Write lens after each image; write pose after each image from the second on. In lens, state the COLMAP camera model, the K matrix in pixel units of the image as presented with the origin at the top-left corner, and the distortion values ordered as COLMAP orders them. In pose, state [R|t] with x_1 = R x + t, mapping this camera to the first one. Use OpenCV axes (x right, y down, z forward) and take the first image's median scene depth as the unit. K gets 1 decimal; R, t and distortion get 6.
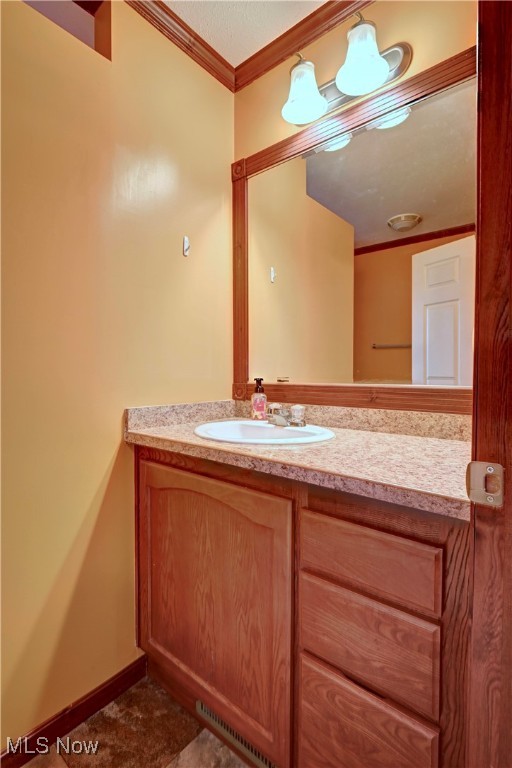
lens RADIAL K [[363.4, 0, 233.0], [0, 363.4, 387.1], [0, 0, 1]] dist [-0.014481, -0.000028]
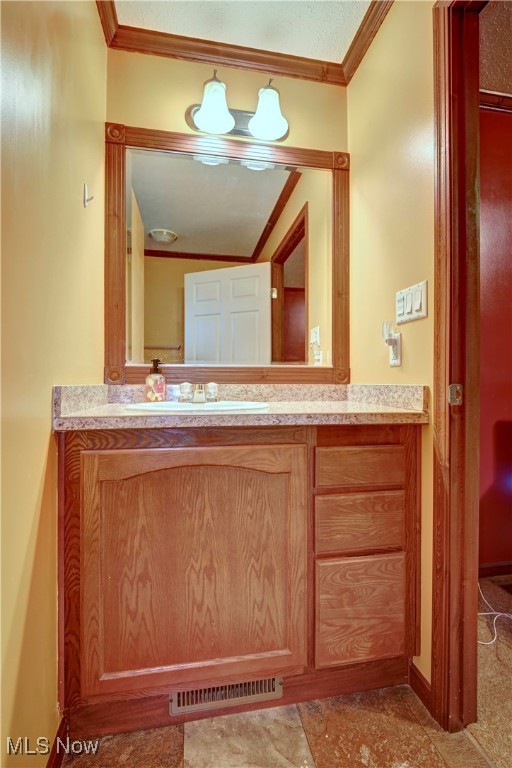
lens RADIAL K [[362.3, 0, 256.0], [0, 362.3, 384.0], [0, 0, 1]] dist [-0.011133, -0.000882]
pose [[0.623213, -0.003342, 0.782045, -0.727138], [0.024974, 0.999566, -0.015631, 0.089880], [-0.781654, 0.029272, 0.623025, 0.258721]]
